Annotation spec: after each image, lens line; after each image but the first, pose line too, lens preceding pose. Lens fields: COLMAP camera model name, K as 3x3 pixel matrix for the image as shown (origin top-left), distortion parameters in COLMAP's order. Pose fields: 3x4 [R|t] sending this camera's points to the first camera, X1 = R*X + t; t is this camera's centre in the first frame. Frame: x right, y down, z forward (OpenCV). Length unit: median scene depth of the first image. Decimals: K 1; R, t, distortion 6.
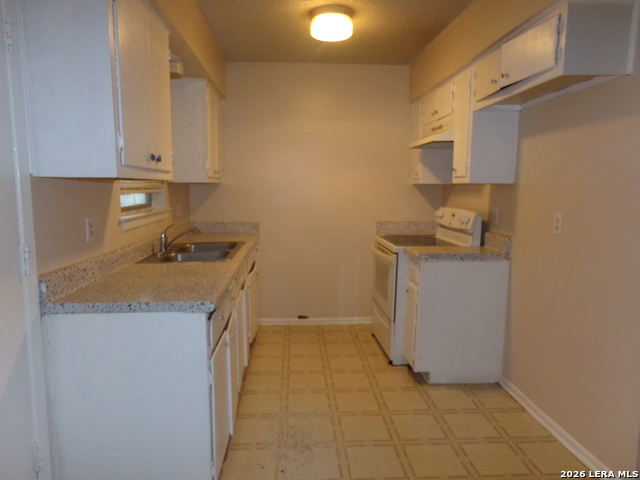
lens RADIAL K [[432.4, 0, 324.3], [0, 432.4, 238.4], [0, 0, 1]] dist [-0.037484, 0.037608]
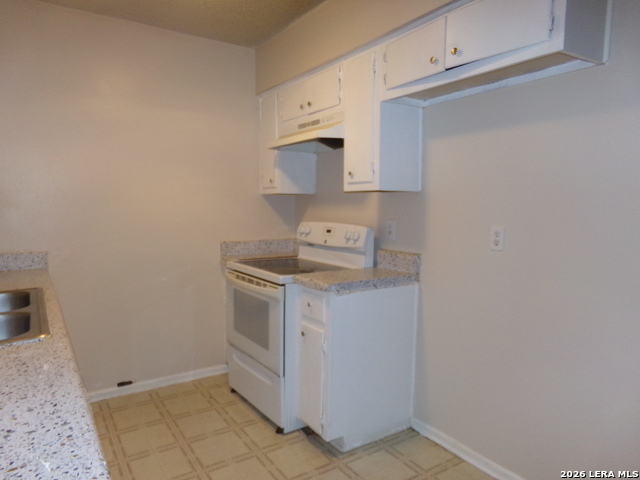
lens RADIAL K [[432.4, 0, 320.3], [0, 432.4, 242.3], [0, 0, 1]] dist [-0.037484, 0.037608]
pose [[0.873421, -0.046177, 0.484771, -0.140905], [0.058659, 0.998222, -0.010601, -0.027809], [-0.483420, 0.037695, 0.874577, 0.328072]]
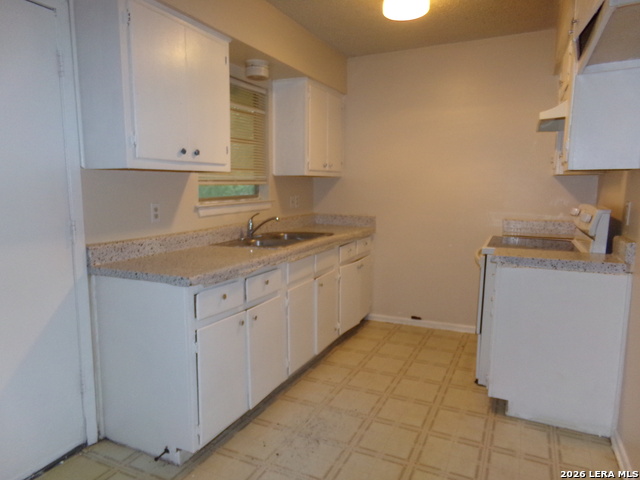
lens RADIAL K [[432.4, 0, 318.4], [0, 432.4, 239.5], [0, 0, 1]] dist [-0.037484, 0.037608]
pose [[0.871234, 0.054093, -0.487878, 0.303973], [-0.051090, 0.998504, 0.019472, 0.004807], [0.488201, 0.007961, 0.872695, 0.100332]]
